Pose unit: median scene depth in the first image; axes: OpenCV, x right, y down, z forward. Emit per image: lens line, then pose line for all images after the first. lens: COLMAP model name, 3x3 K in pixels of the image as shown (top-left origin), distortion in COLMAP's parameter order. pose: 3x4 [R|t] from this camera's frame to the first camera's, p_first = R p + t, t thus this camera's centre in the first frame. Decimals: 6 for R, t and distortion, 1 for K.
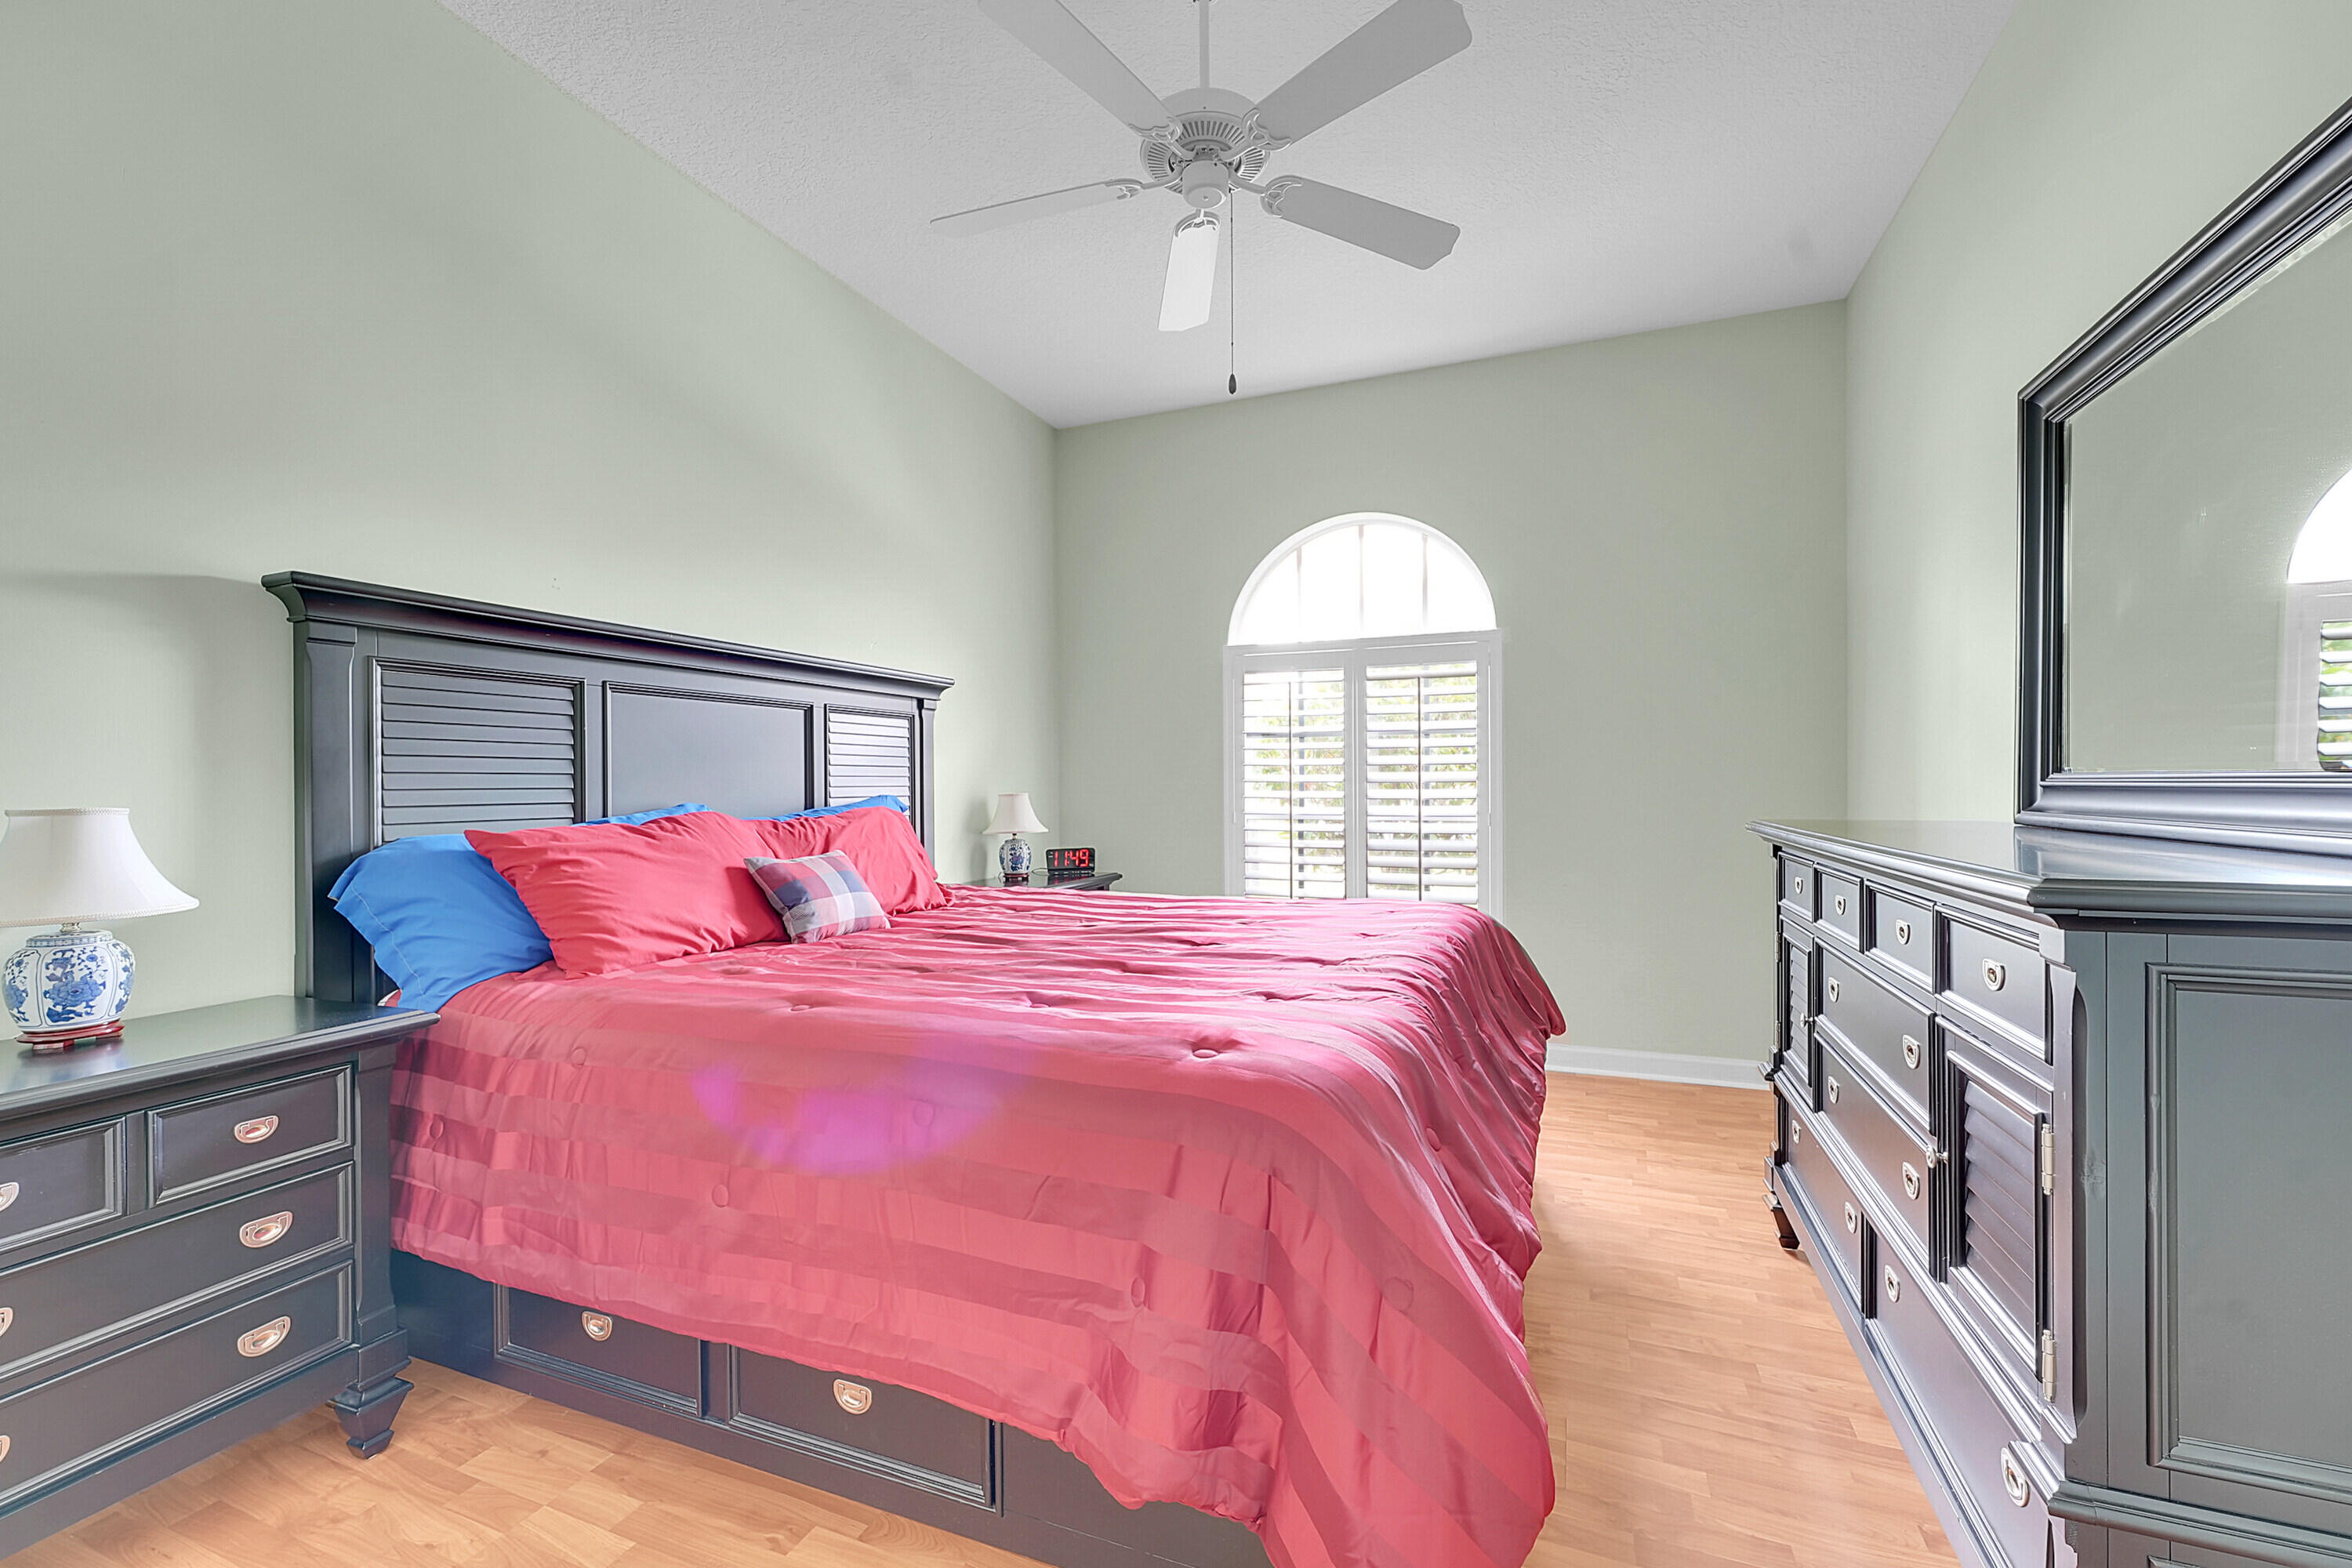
lens RADIAL K [[942.7, 0, 1168.6], [0, 942.7, 788.3], [0, 0, 1]] dist [-0.000462, -0.000020]
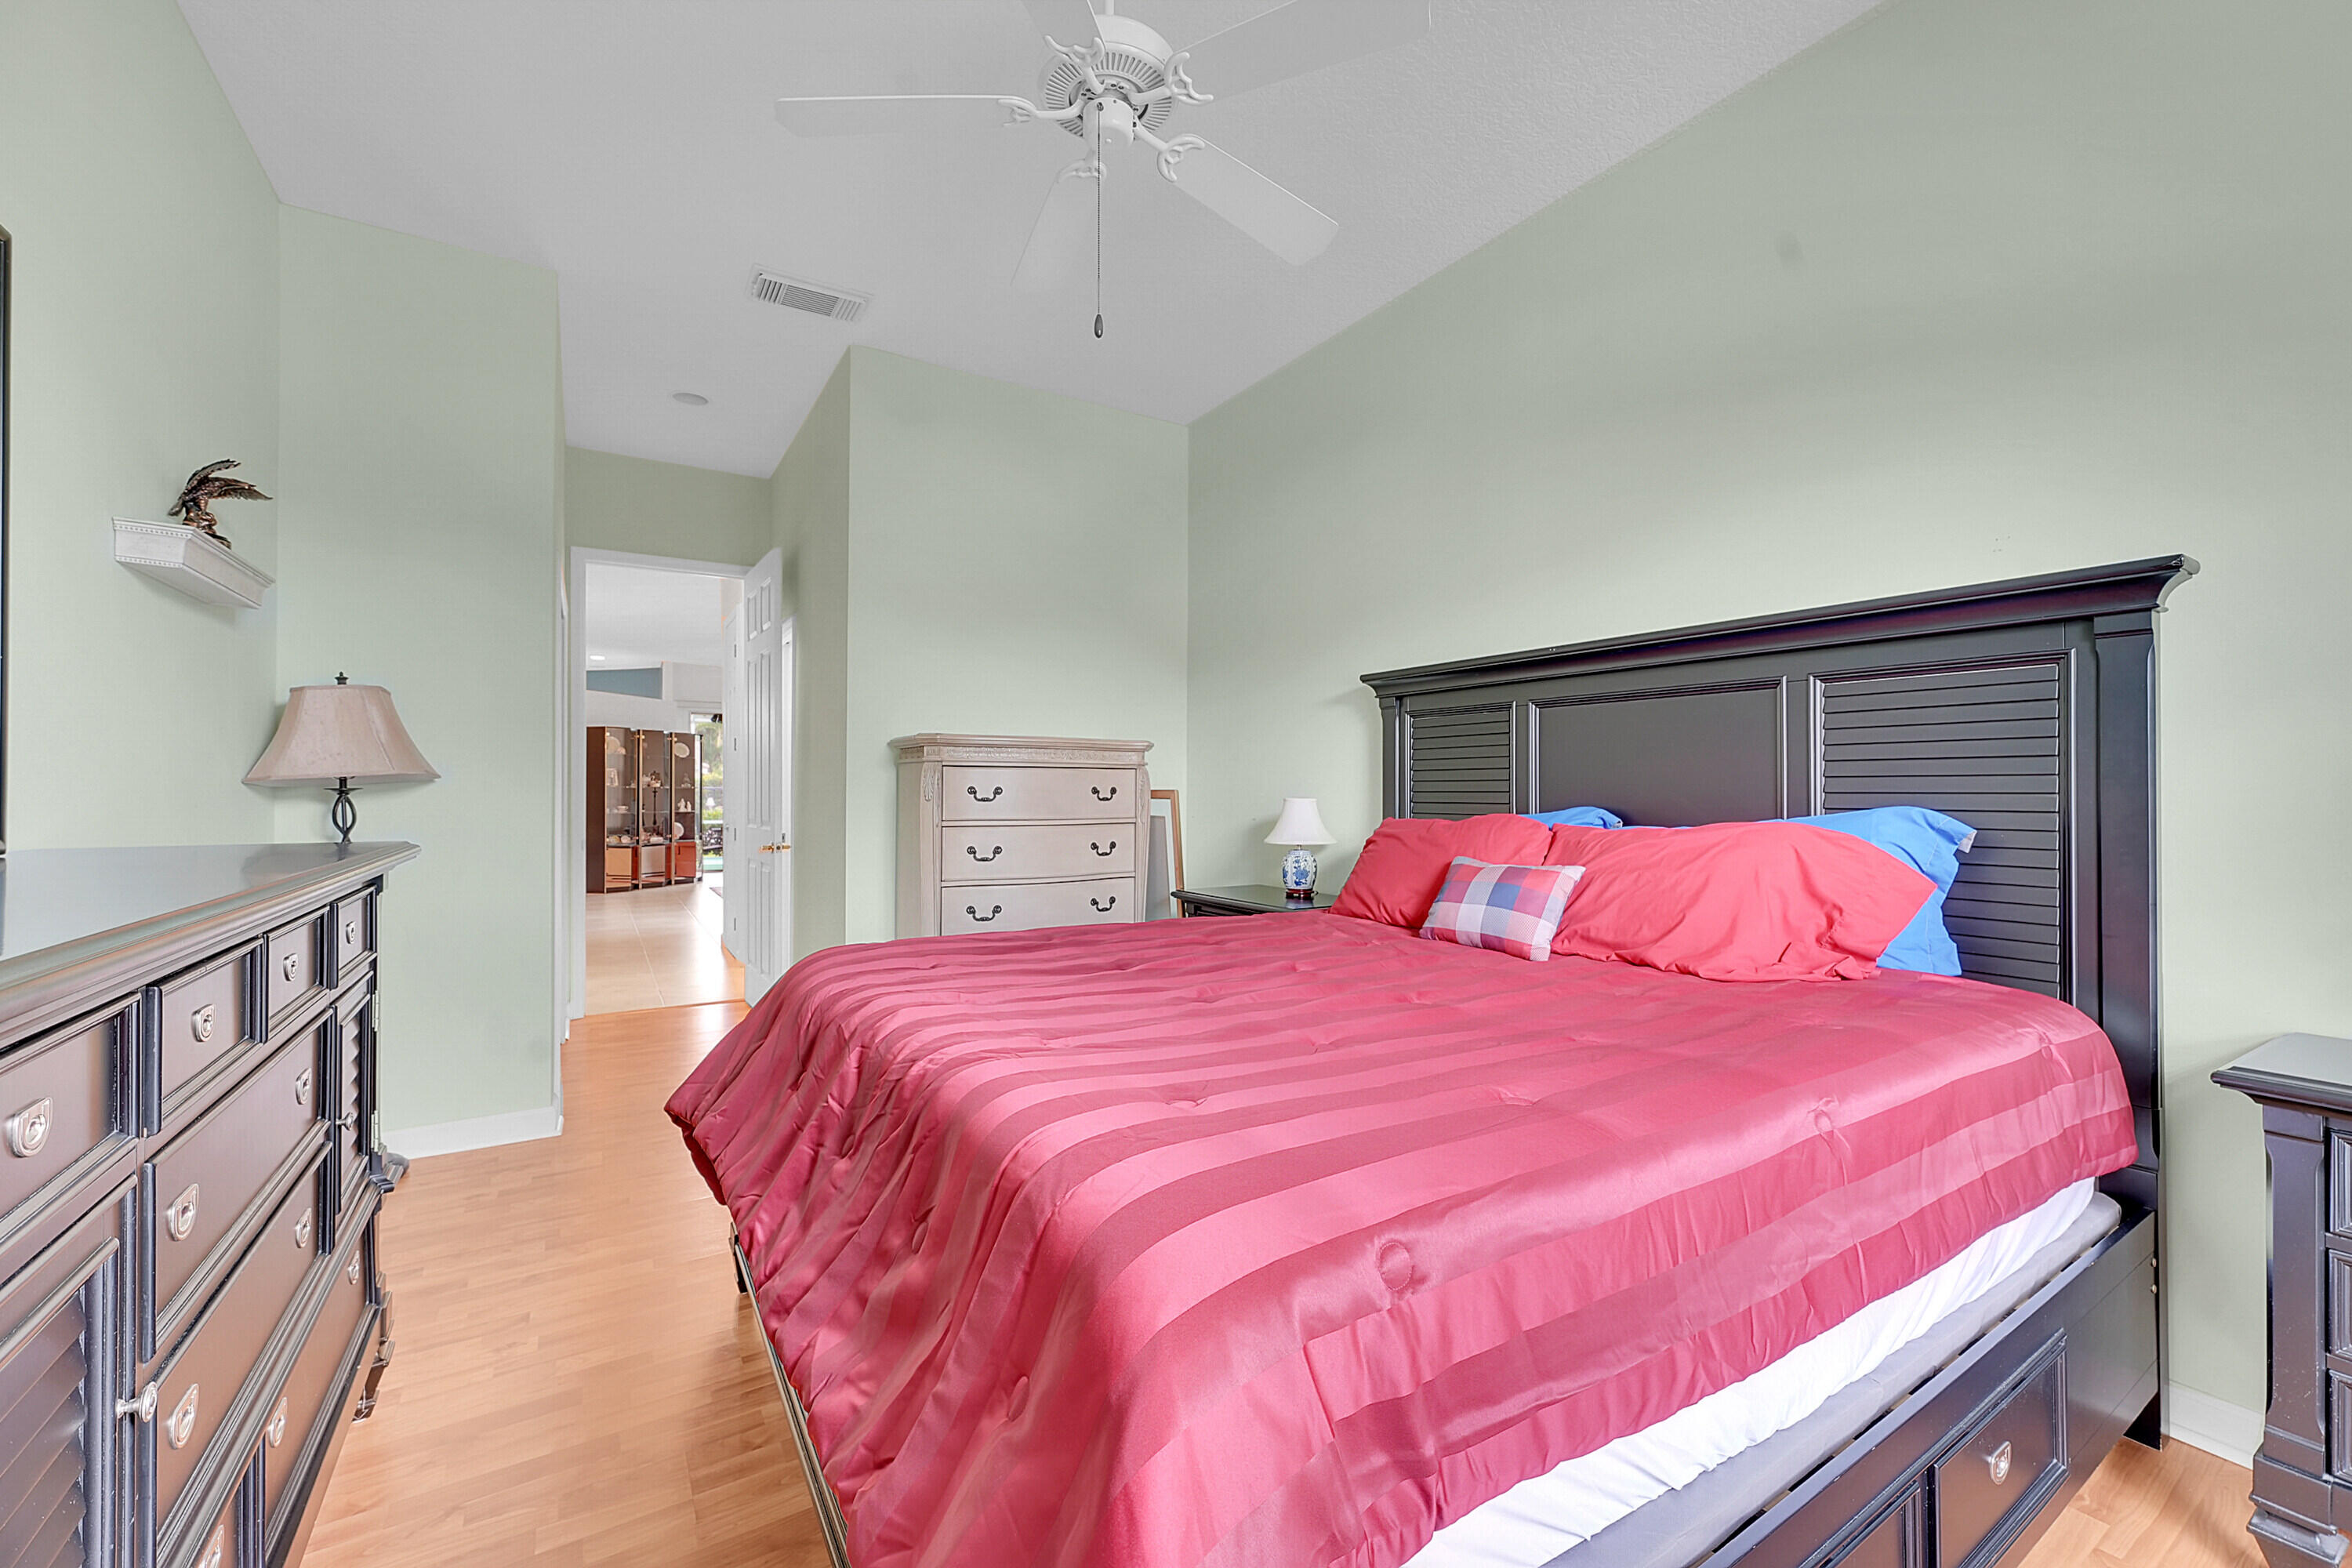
lens RADIAL K [[942.7, 0, 1168.6], [0, 942.7, 788.3], [0, 0, 1]] dist [-0.000462, -0.000020]
pose [[-0.578266, 0.002612, -0.815844, 0.641973], [0.001929, 0.999996, 0.001834, -0.009014], [0.815846, -0.000513, -0.578269, 1.350048]]
